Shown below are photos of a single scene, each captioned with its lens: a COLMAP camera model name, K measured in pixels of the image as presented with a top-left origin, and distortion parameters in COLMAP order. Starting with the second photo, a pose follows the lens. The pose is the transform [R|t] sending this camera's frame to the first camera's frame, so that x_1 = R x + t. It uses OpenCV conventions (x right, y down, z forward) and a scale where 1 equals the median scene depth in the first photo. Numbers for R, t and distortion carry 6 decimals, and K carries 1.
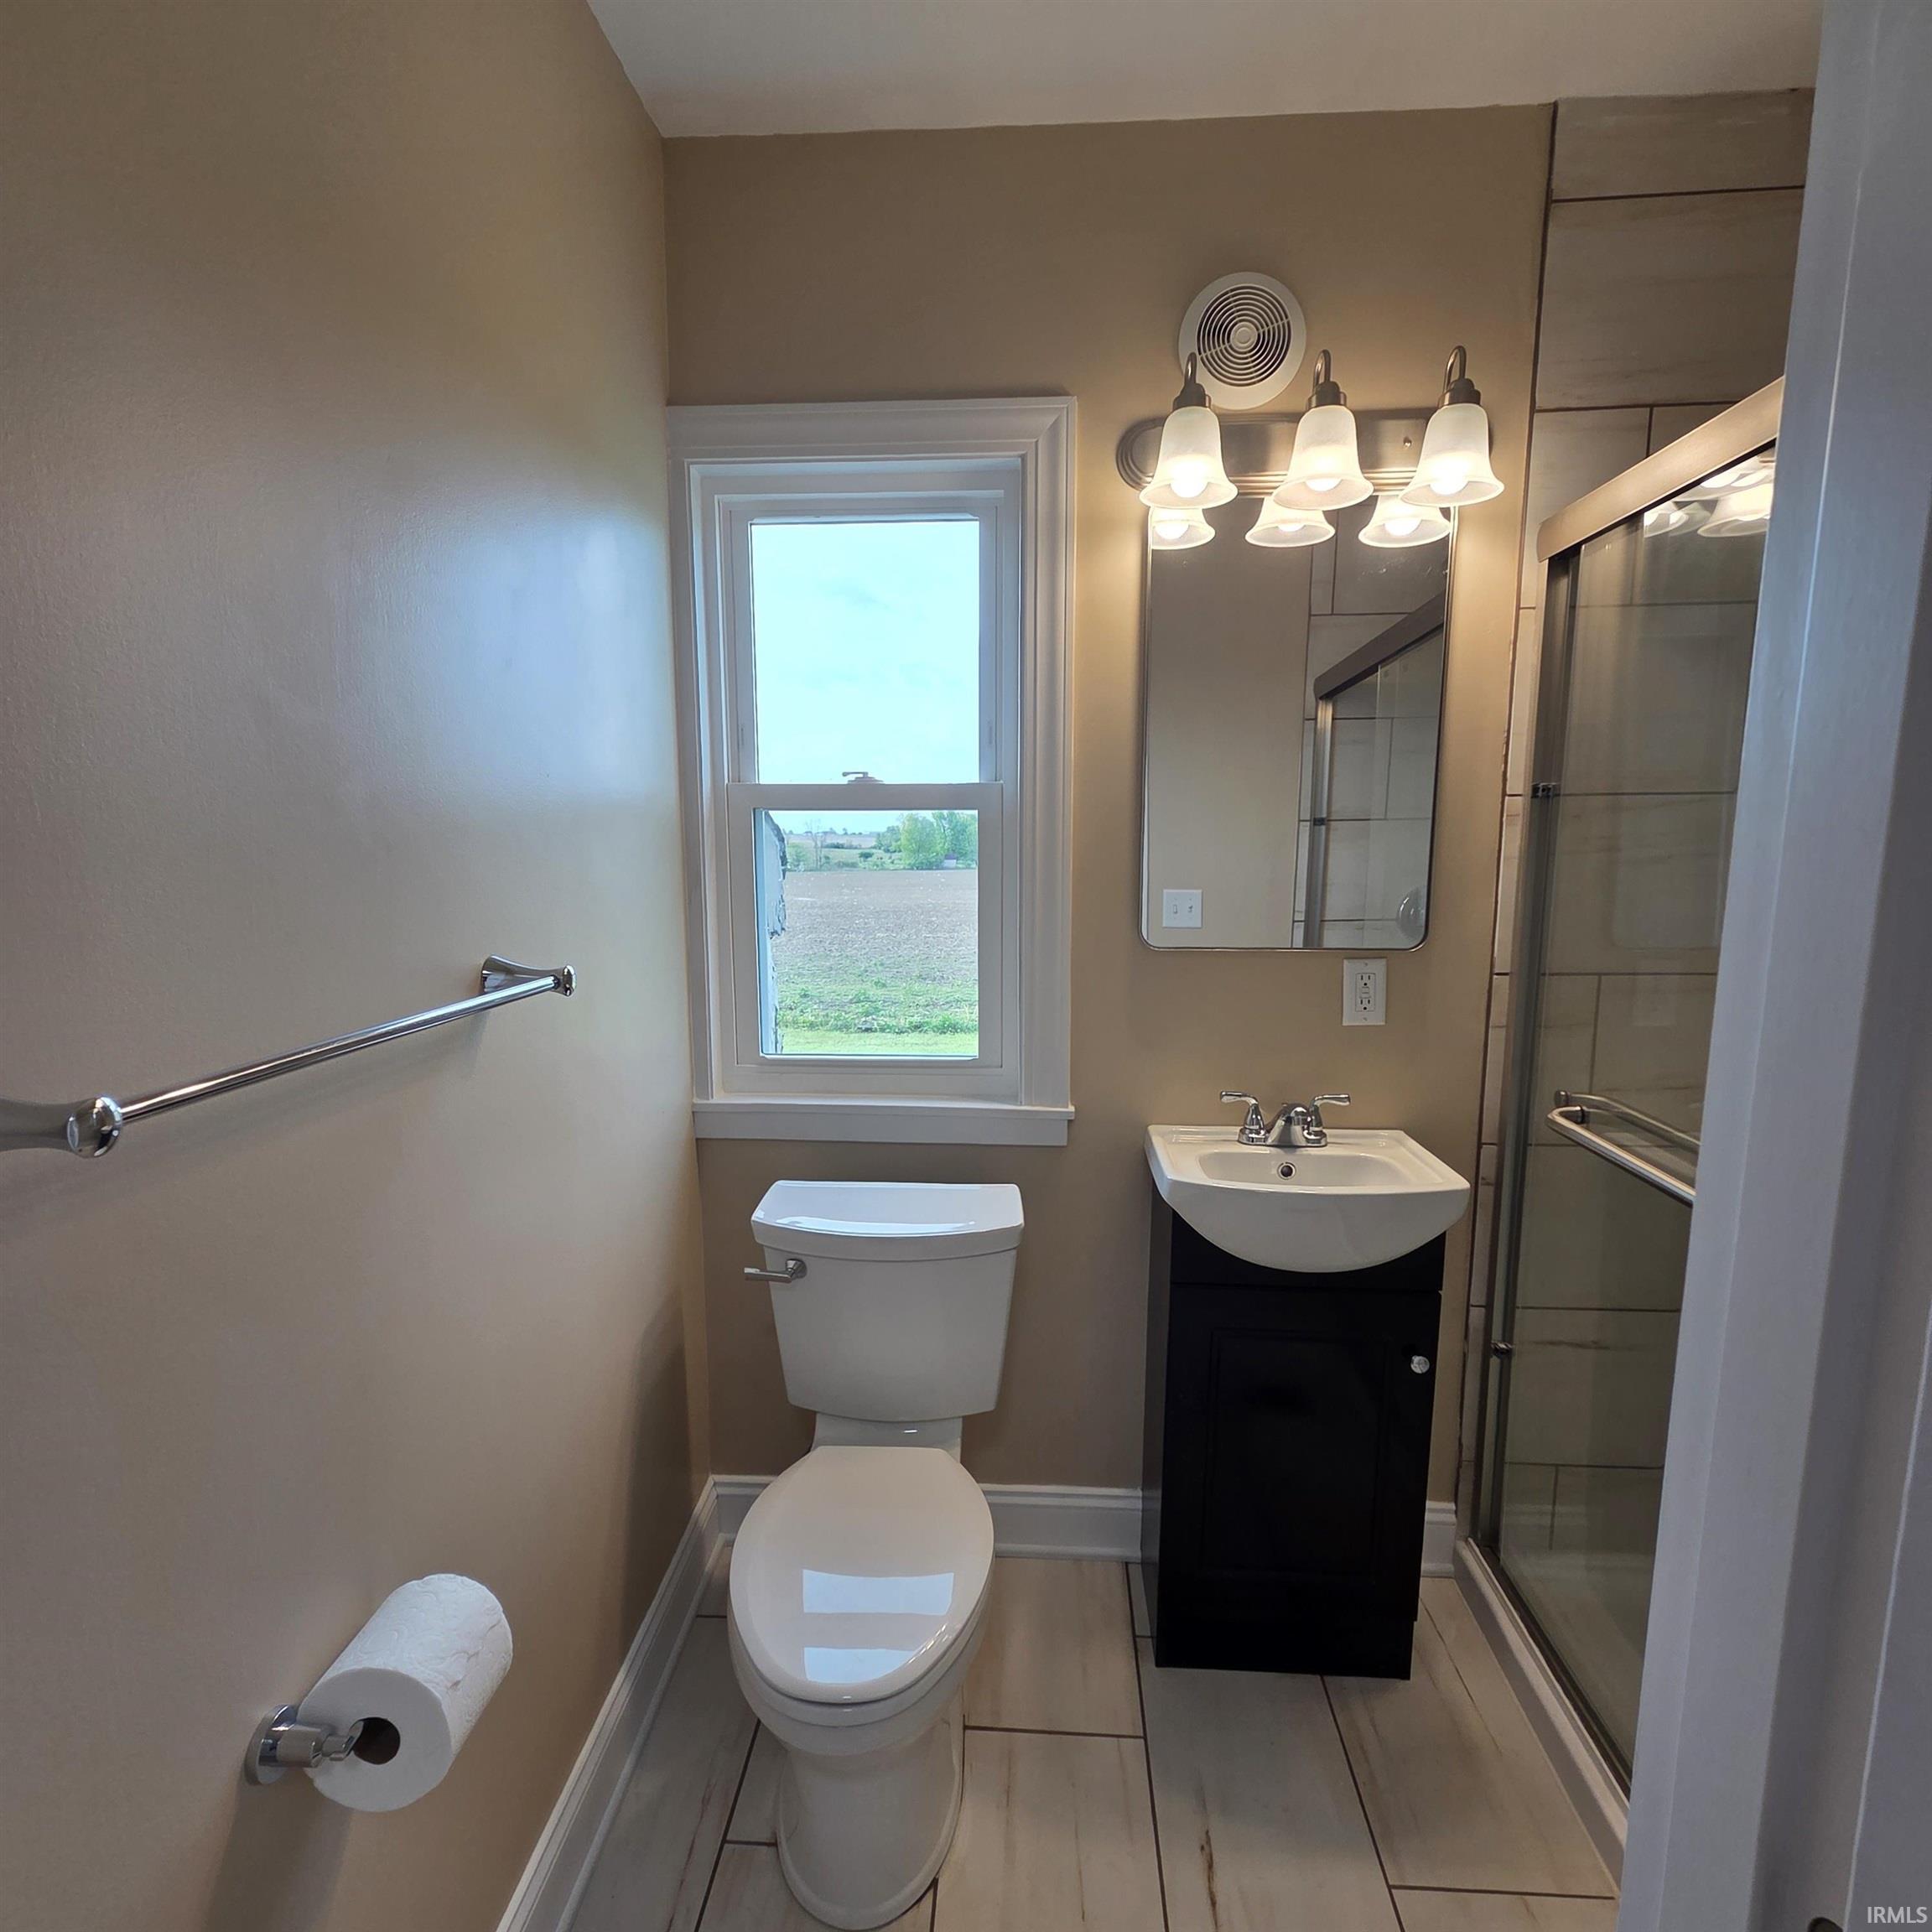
lens RADIAL K [[1030.0, 0, 967.6], [0, 1030.0, 992.8], [0, 0, 1]] dist [0.001104, -0.001348]
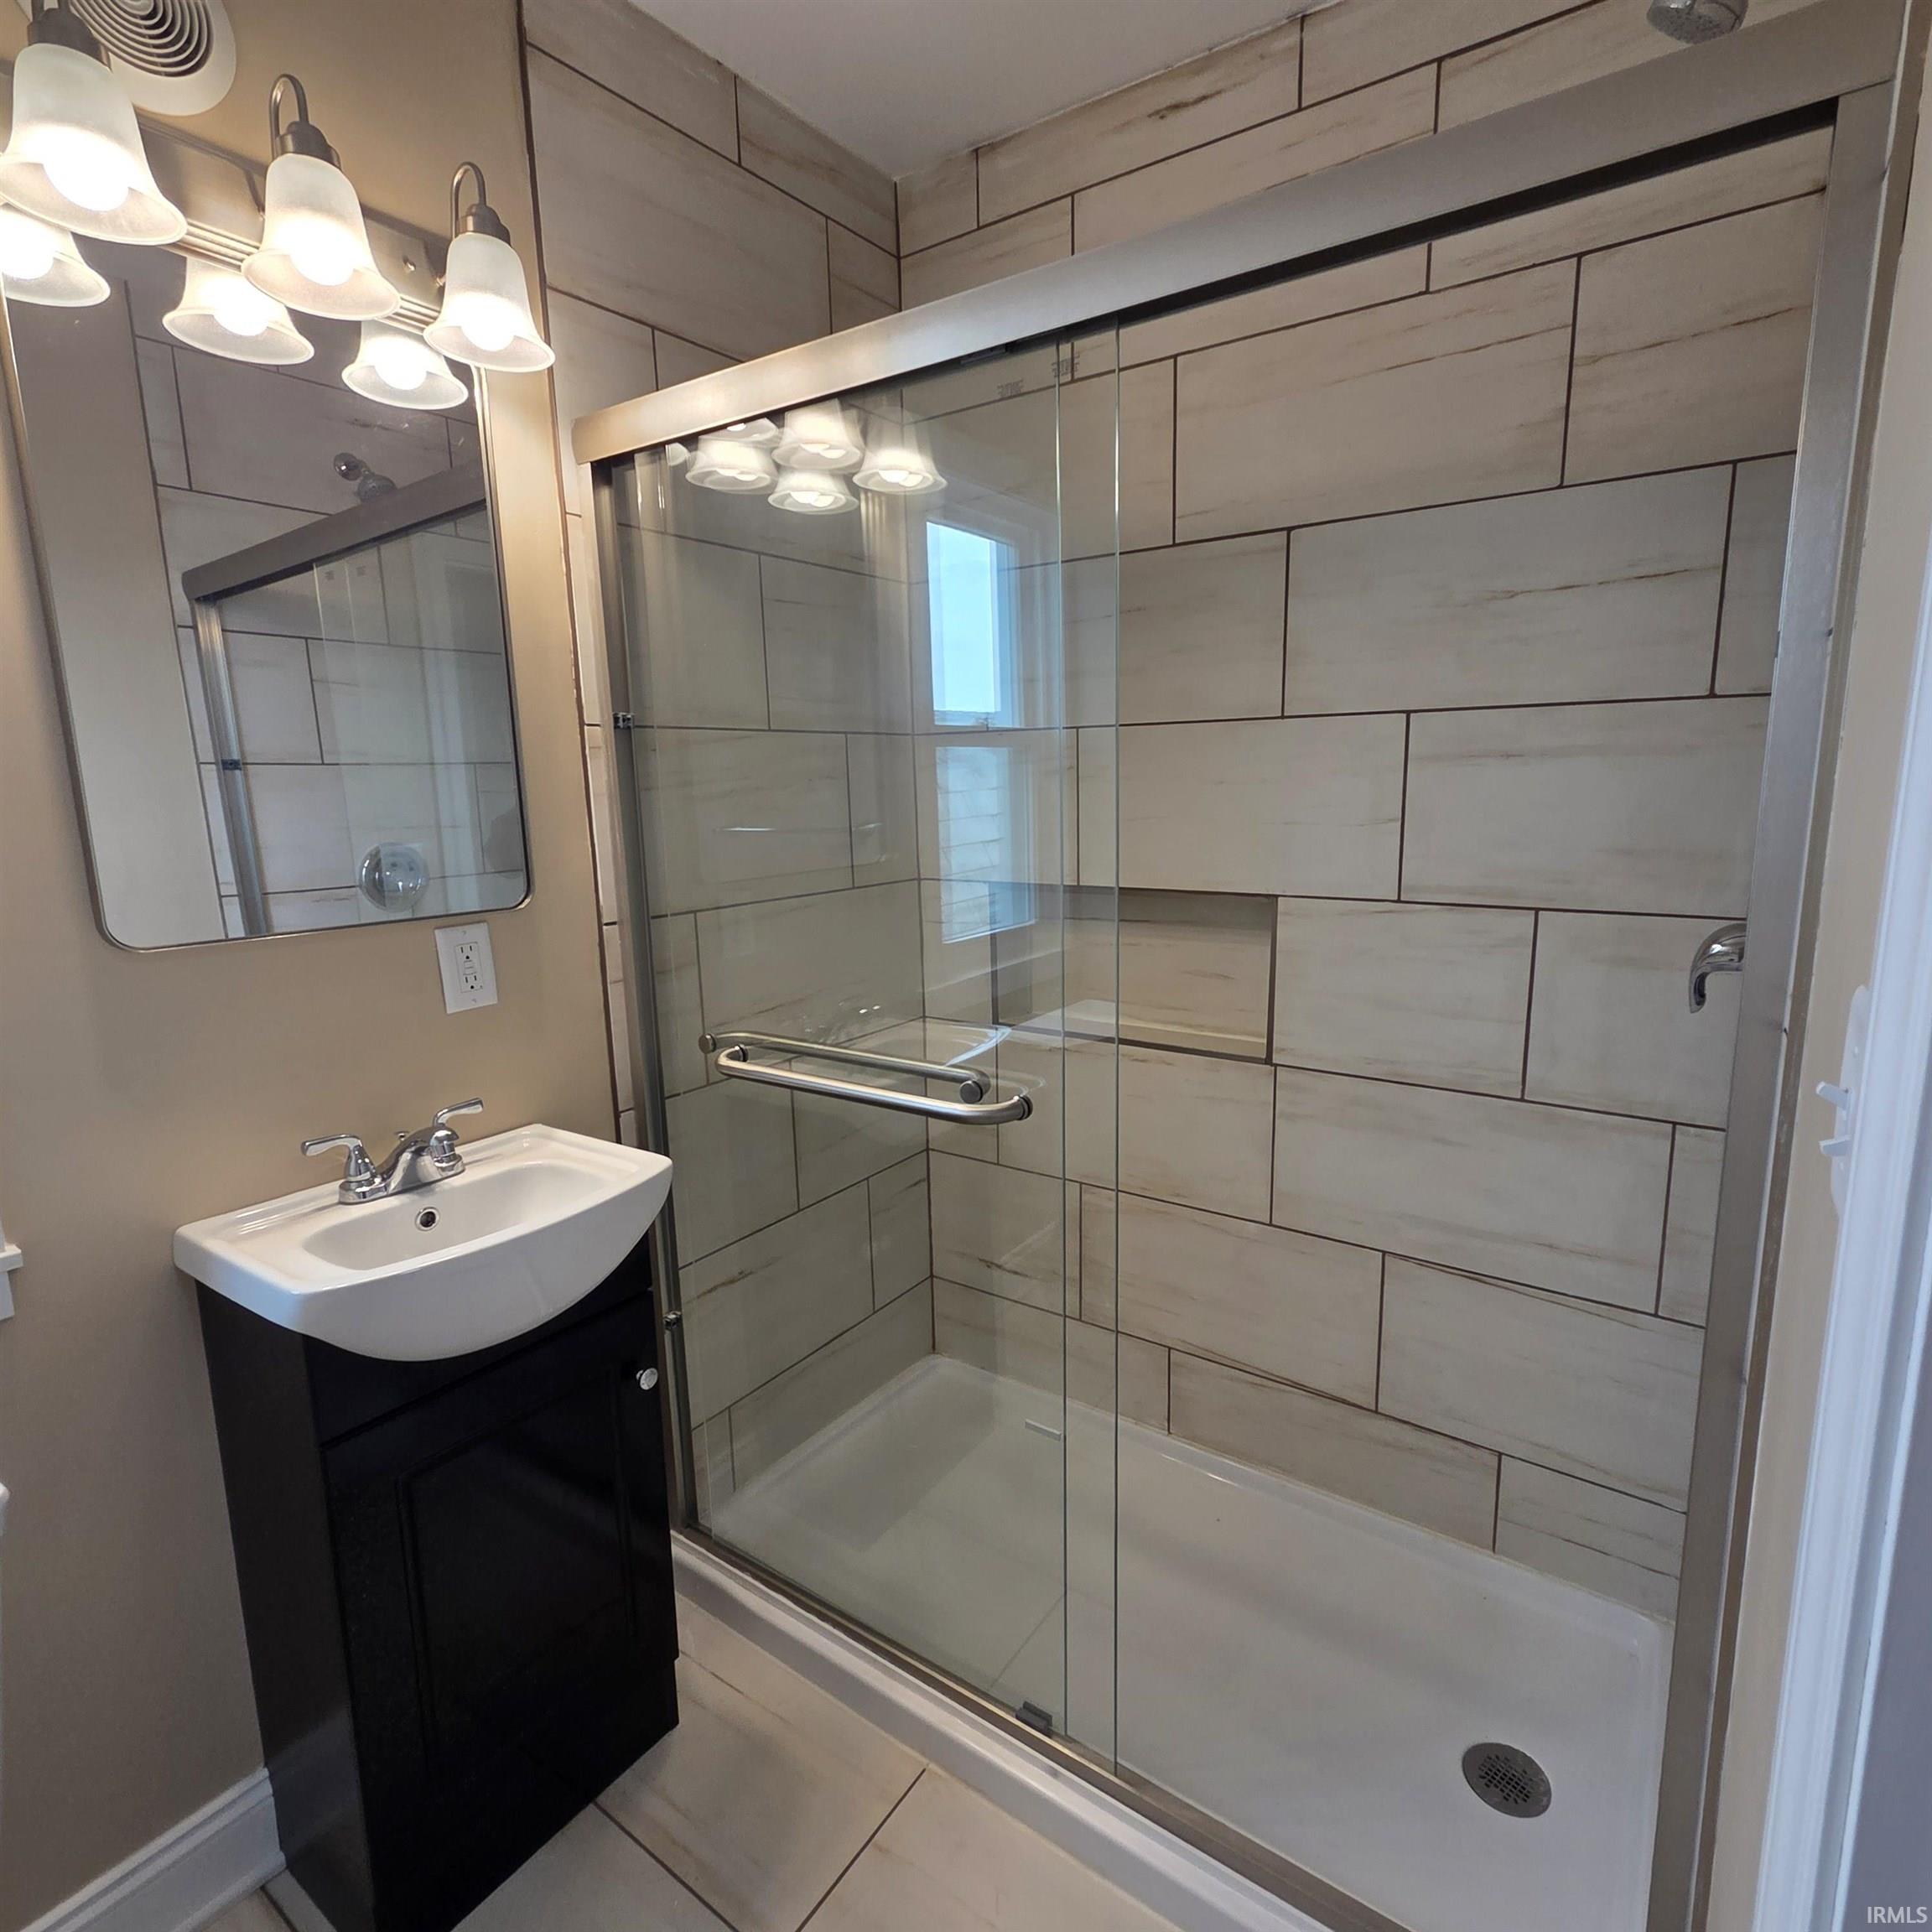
lens RADIAL K [[1047.8, 0, 992.3], [0, 1047.8, 960.3], [0, 0, 1]] dist [0.007819, -0.002770]
pose [[0.511408, -0.150196, 0.846111, -0.095363], [0.145011, 0.985571, 0.087304, -0.018542], [-0.847015, 0.078047, 0.525809, 0.234804]]
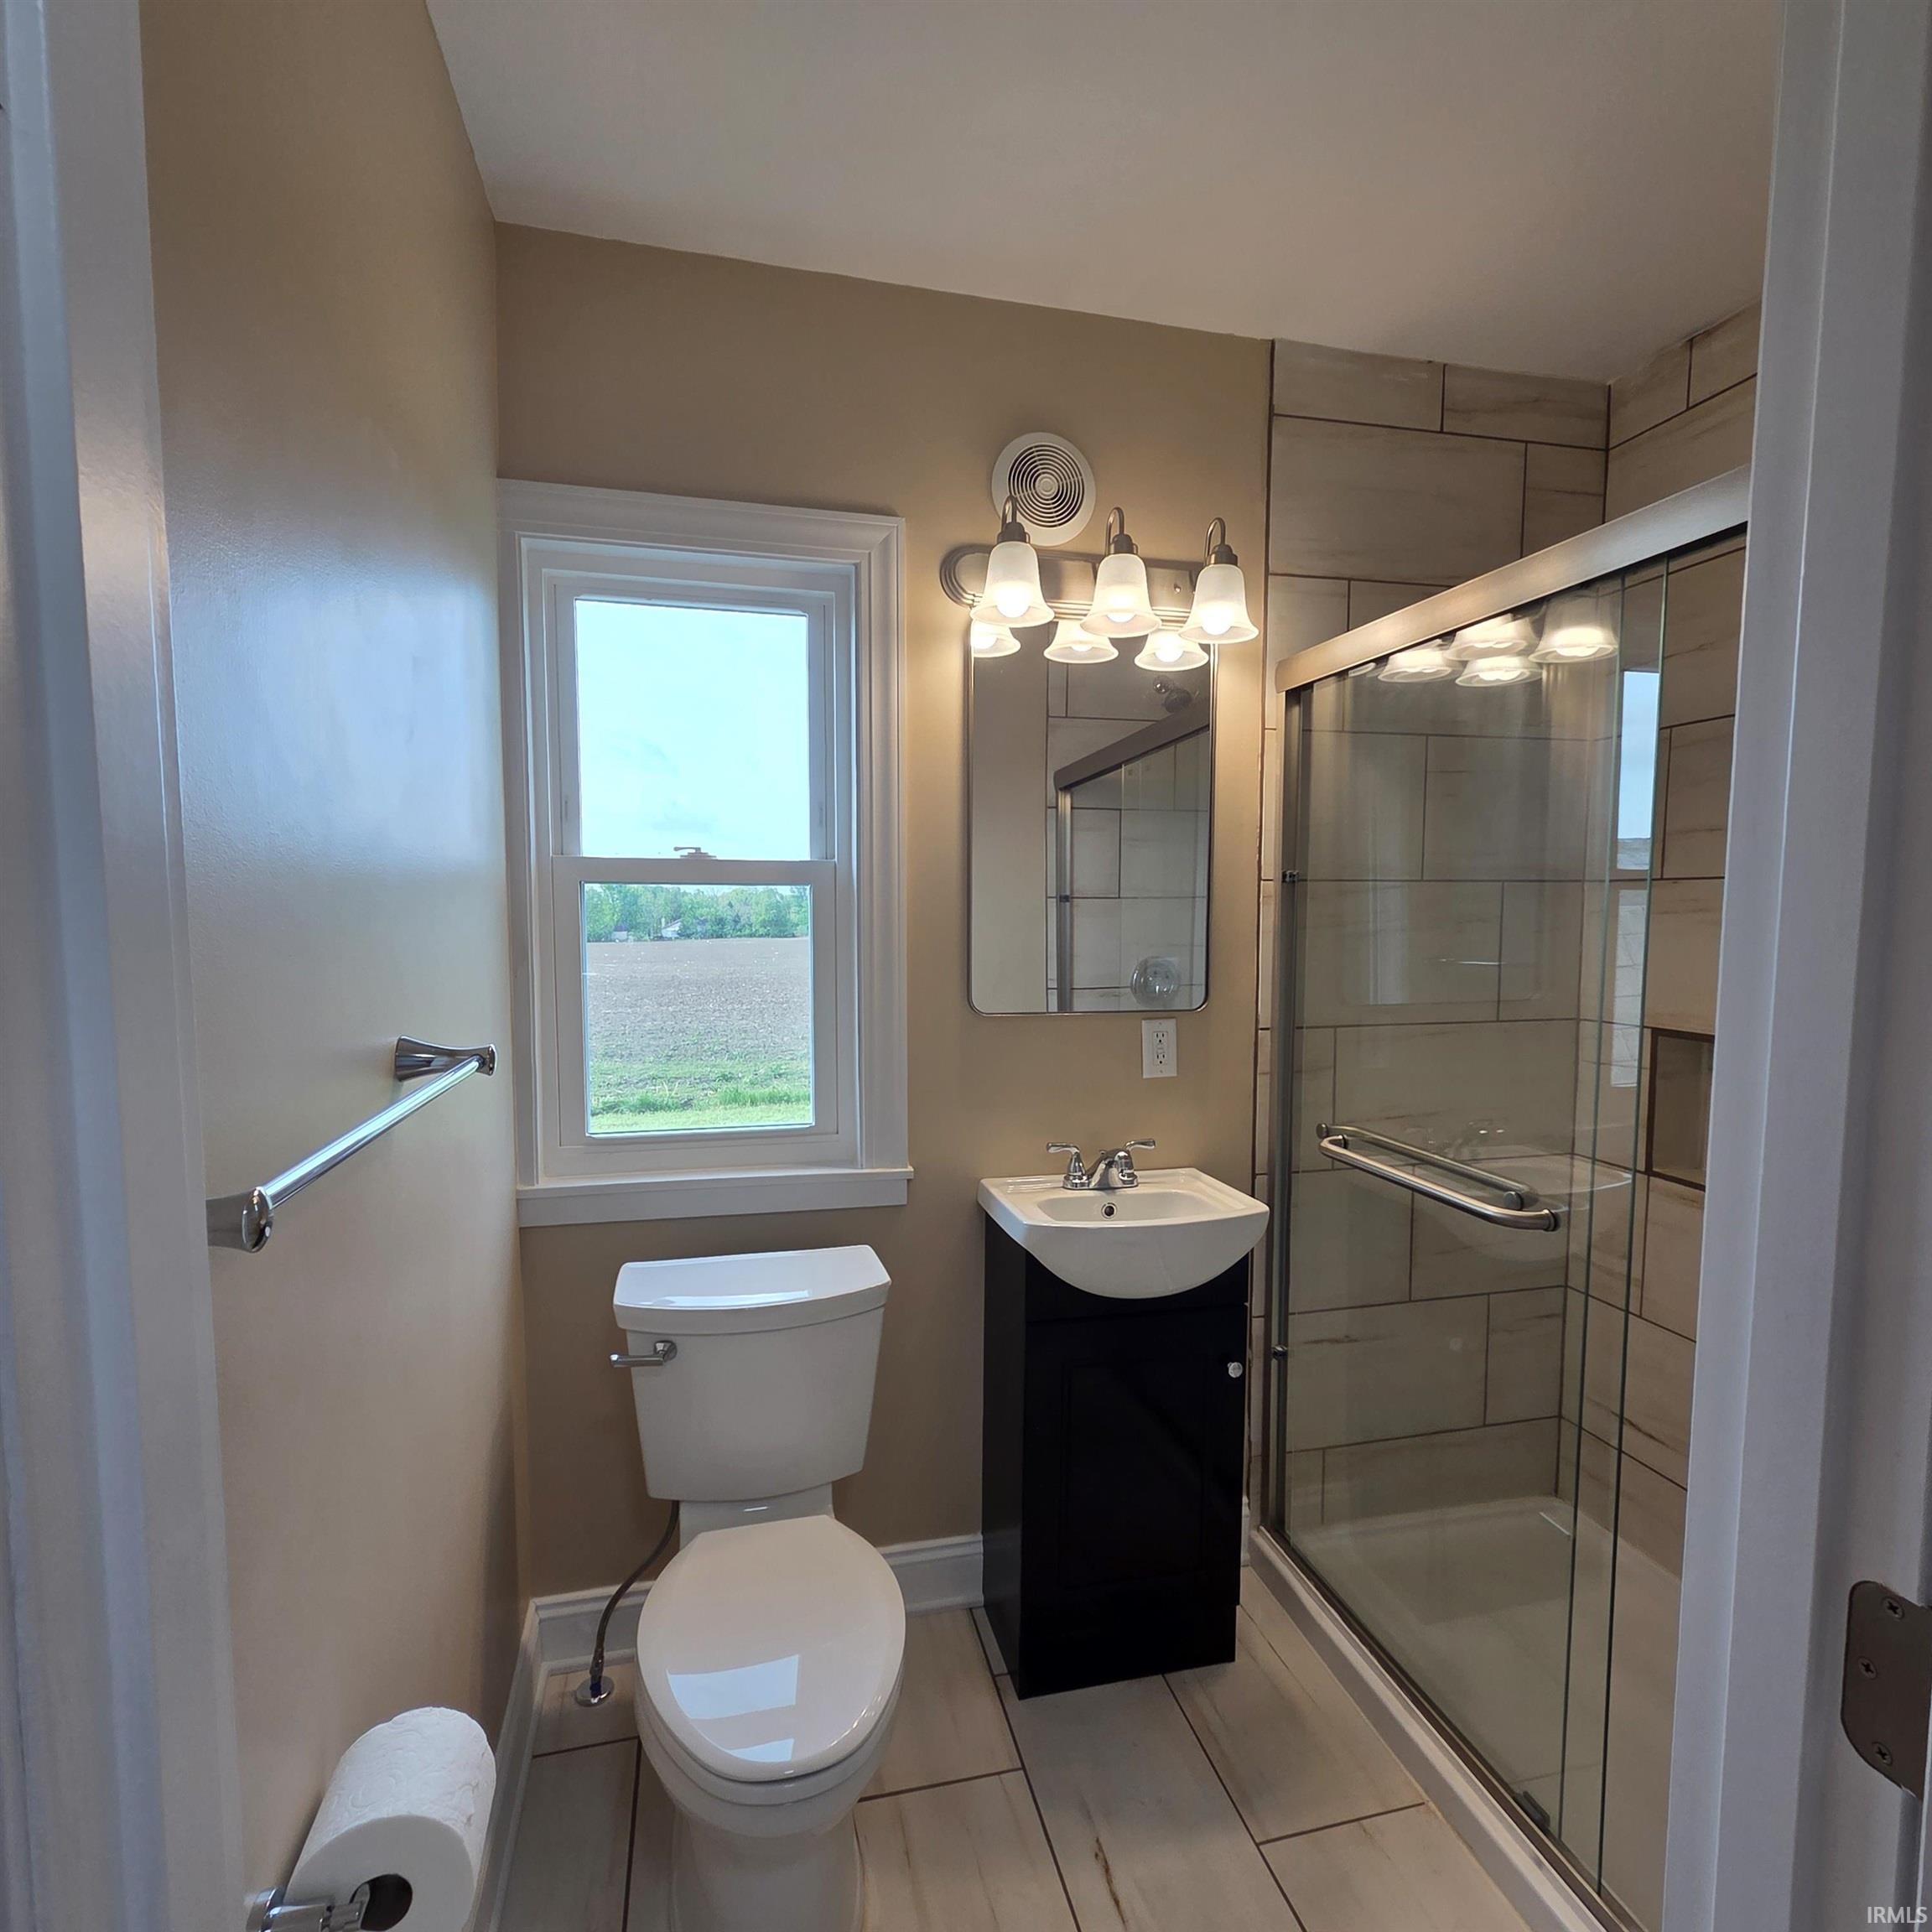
lens RADIAL K [[1026.5, 0, 972.1], [0, 1026.5, 988.7], [0, 0, 1]] dist [0.001132, -0.000530]
pose [[0.955240, -0.016512, 0.295370, -0.153915], [0.038053, 0.997005, -0.067327, 0.002518], [-0.293374, 0.075553, 0.953008, -0.033330]]
